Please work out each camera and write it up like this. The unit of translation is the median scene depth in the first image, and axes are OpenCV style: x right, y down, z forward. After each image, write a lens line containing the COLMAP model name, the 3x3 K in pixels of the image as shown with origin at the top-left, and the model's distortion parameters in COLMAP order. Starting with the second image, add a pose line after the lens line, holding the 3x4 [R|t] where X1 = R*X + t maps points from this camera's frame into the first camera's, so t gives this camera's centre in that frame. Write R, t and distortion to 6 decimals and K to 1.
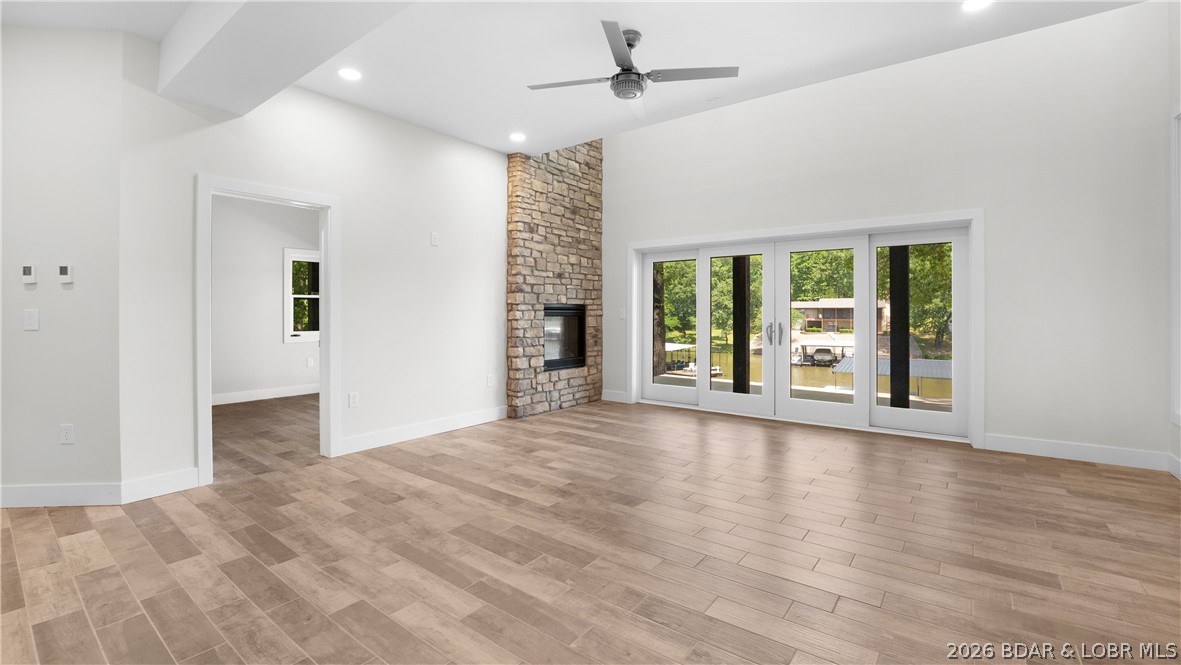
lens RADIAL K [[488.0, 0, 596.5], [0, 488.0, 328.4], [0, 0, 1]] dist [-0.021370, 0.000031]
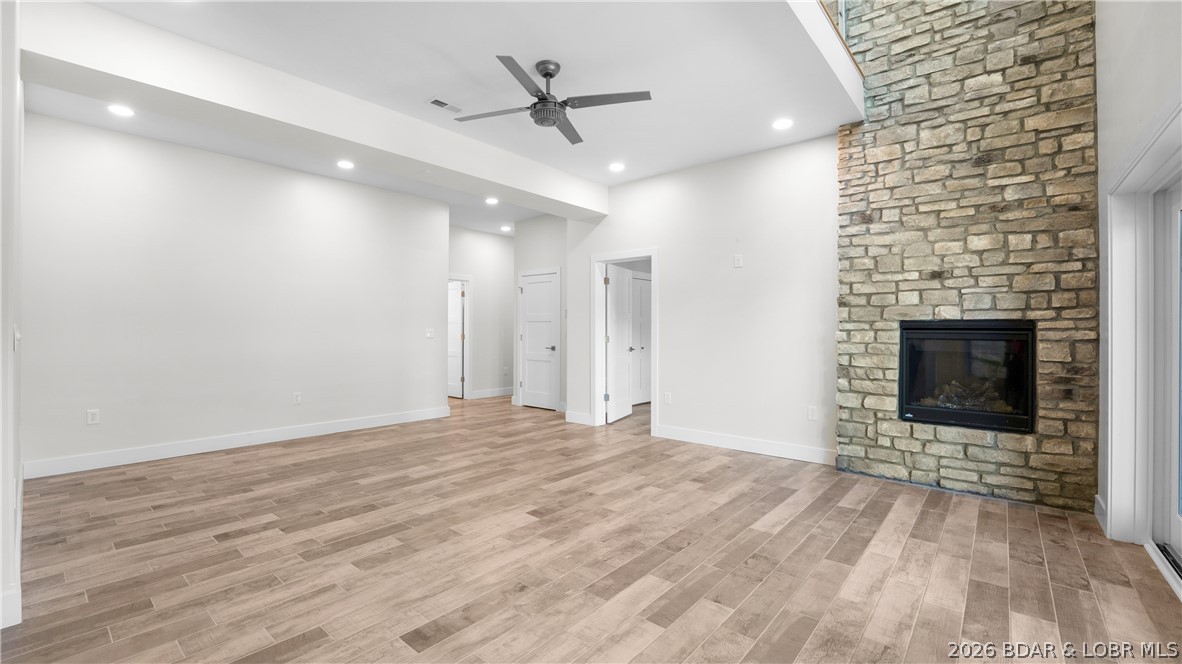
lens RADIAL K [[488.4, 0, 599.9], [0, 488.4, 343.4], [0, 0, 1]] dist [-0.021370, 0.000031]
pose [[-0.027879, 0.027947, -0.999221, 0.572607], [-0.037091, 0.998892, 0.028973, -0.022241], [0.998923, 0.037869, -0.026811, 0.594241]]
